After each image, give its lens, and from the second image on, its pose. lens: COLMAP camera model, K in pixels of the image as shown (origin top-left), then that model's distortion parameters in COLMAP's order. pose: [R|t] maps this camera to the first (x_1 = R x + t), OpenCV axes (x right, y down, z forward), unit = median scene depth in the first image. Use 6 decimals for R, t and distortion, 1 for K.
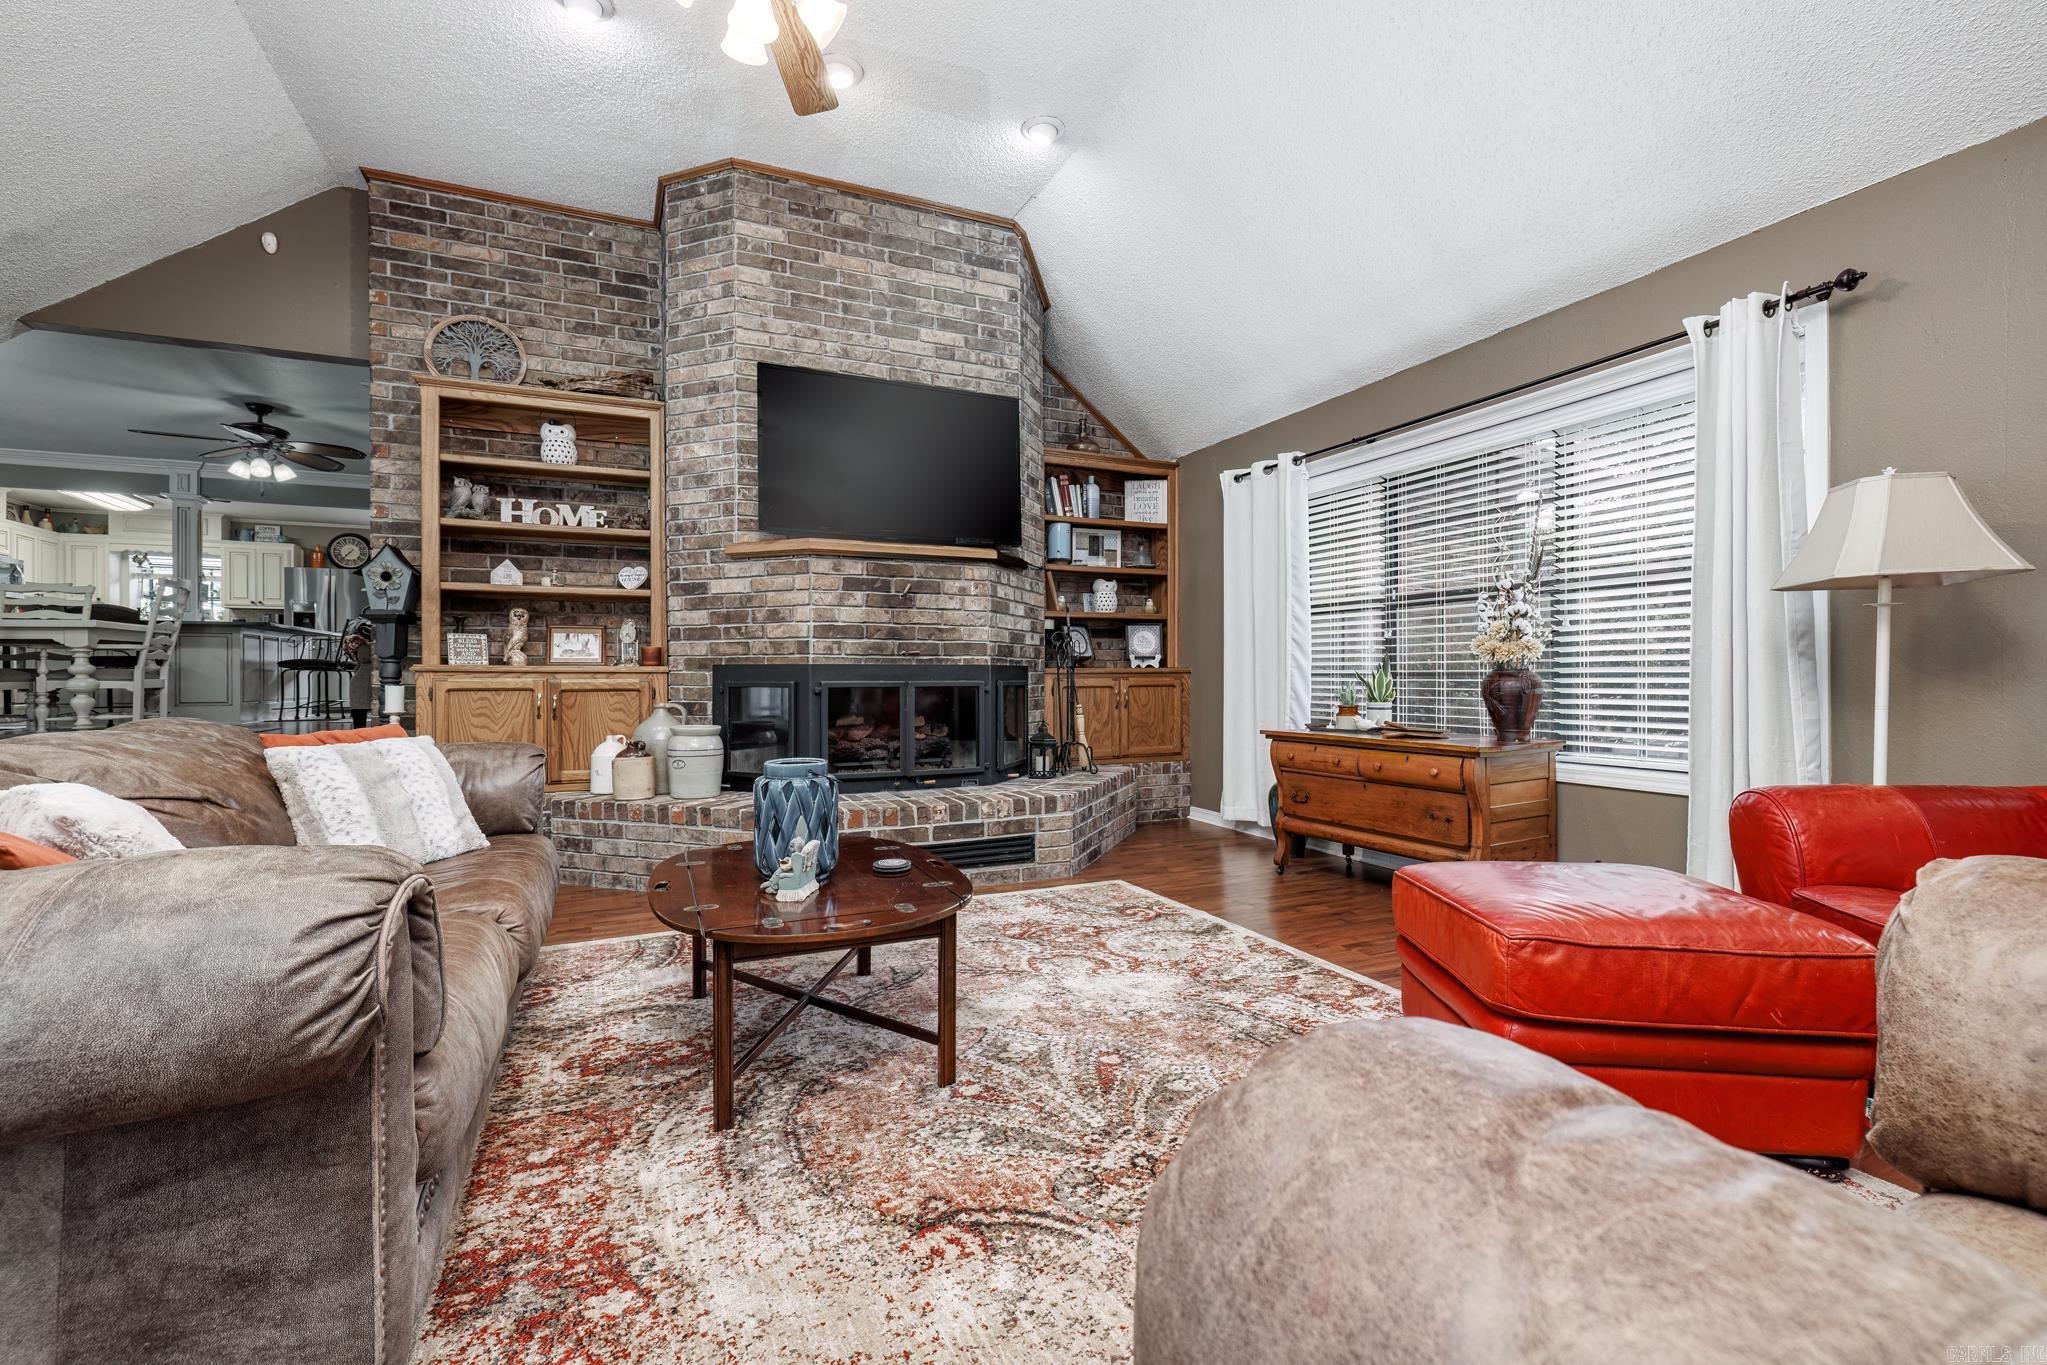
lens RADIAL K [[870.6, 0, 1025.8], [0, 870.6, 676.1], [0, 0, 1]] dist [0.000924, 0.000300]
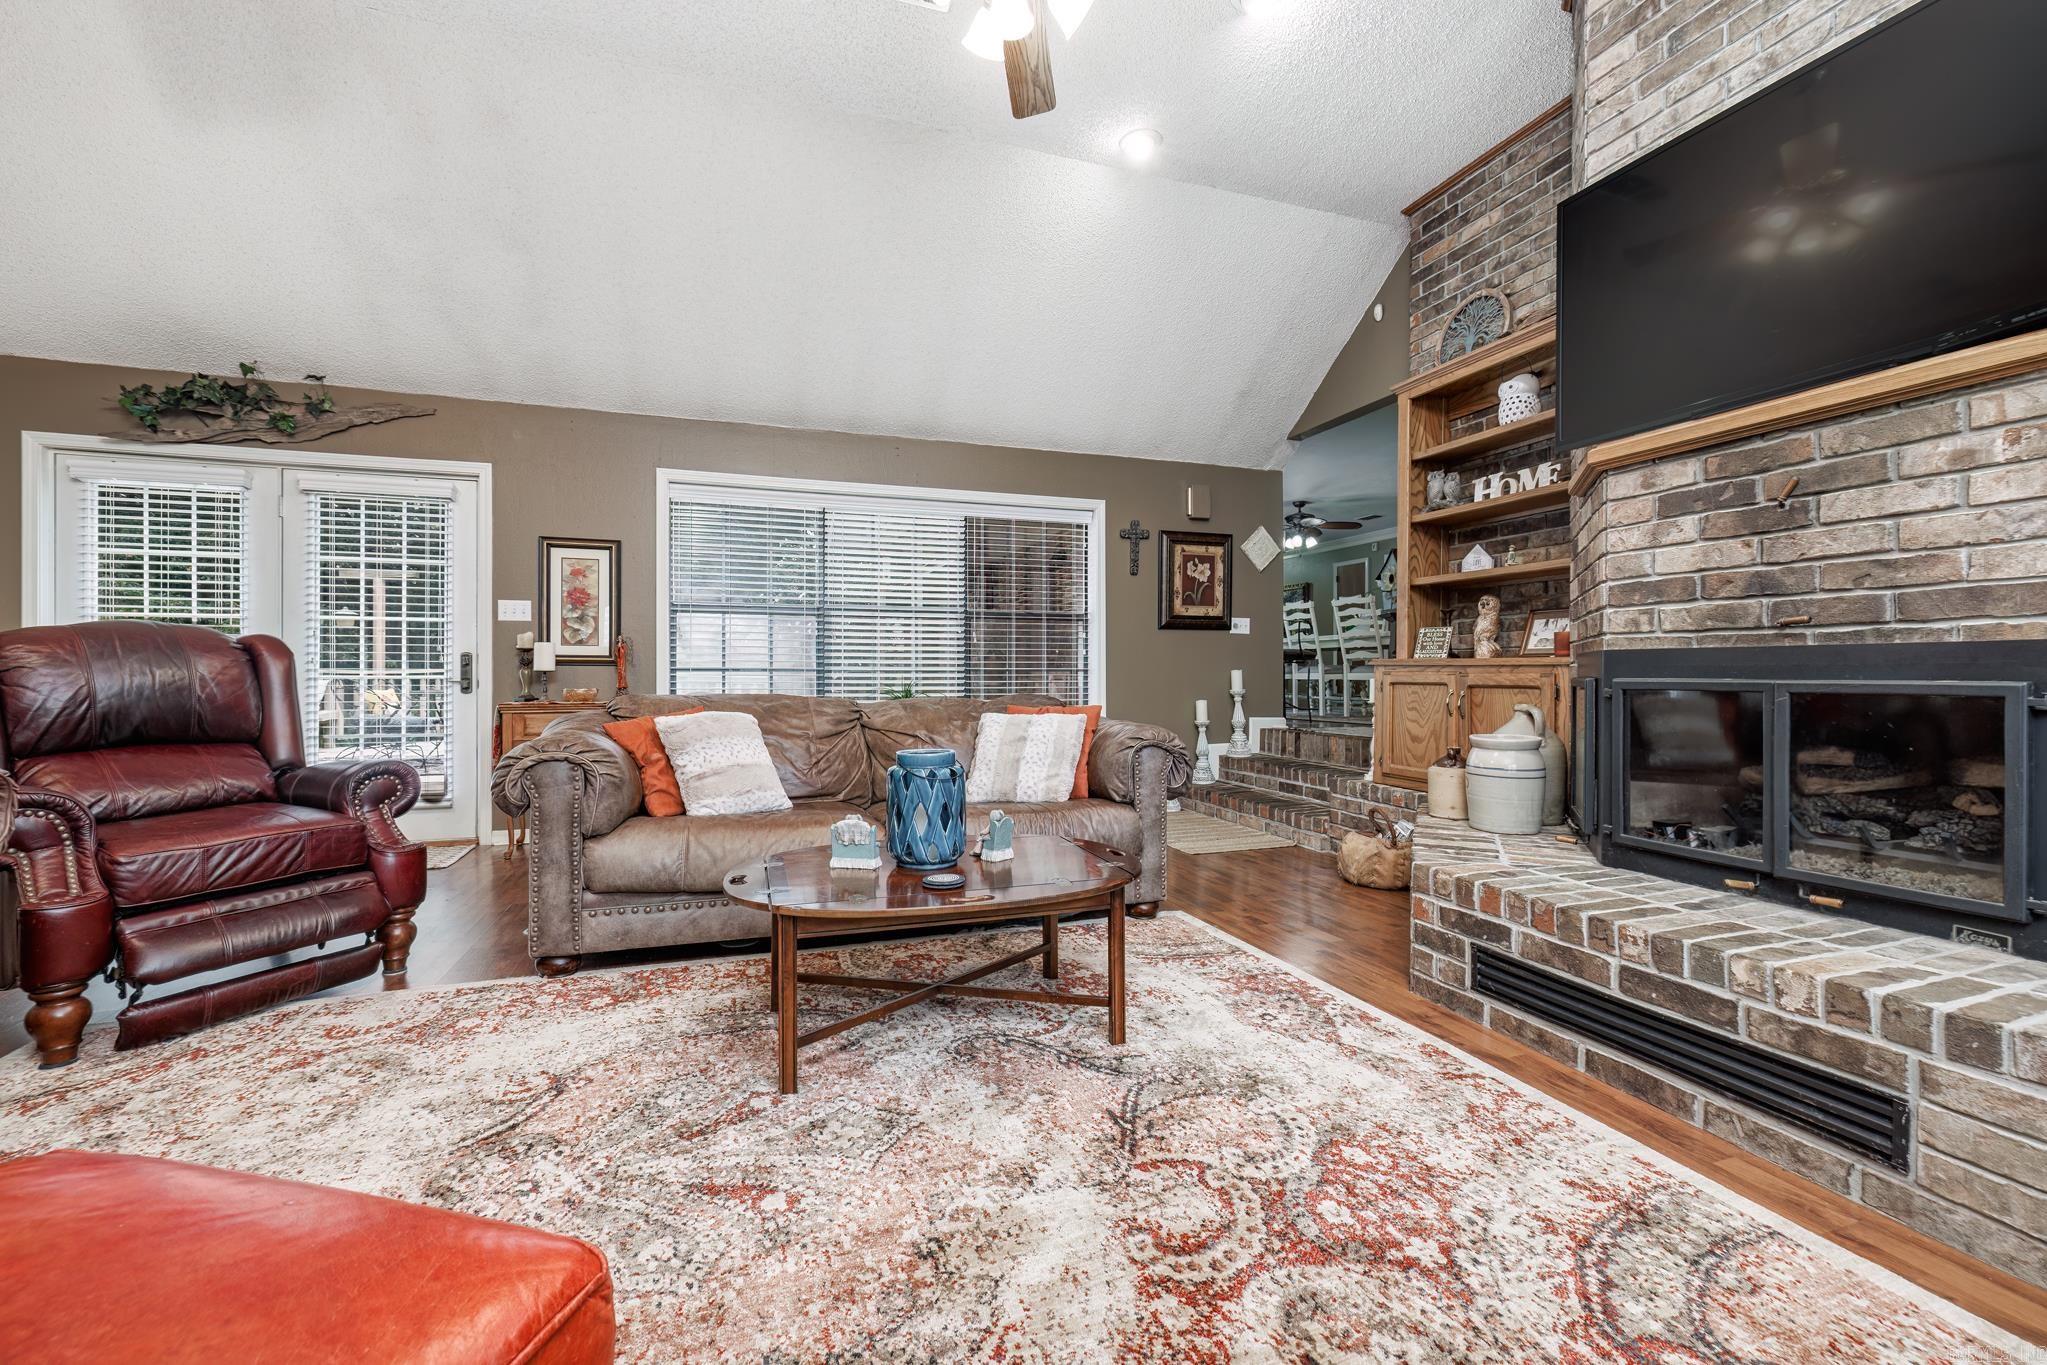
lens RADIAL K [[863.7, 0, 1014.7], [0, 863.7, 675.9], [0, 0, 1]] dist [-0.000010, 0.000107]
pose [[-0.098134, 0.006802, -0.995150, 0.437806], [-0.001852, 0.999974, 0.007018, 0.000855], [0.995171, 0.002532, -0.098119, 0.707088]]
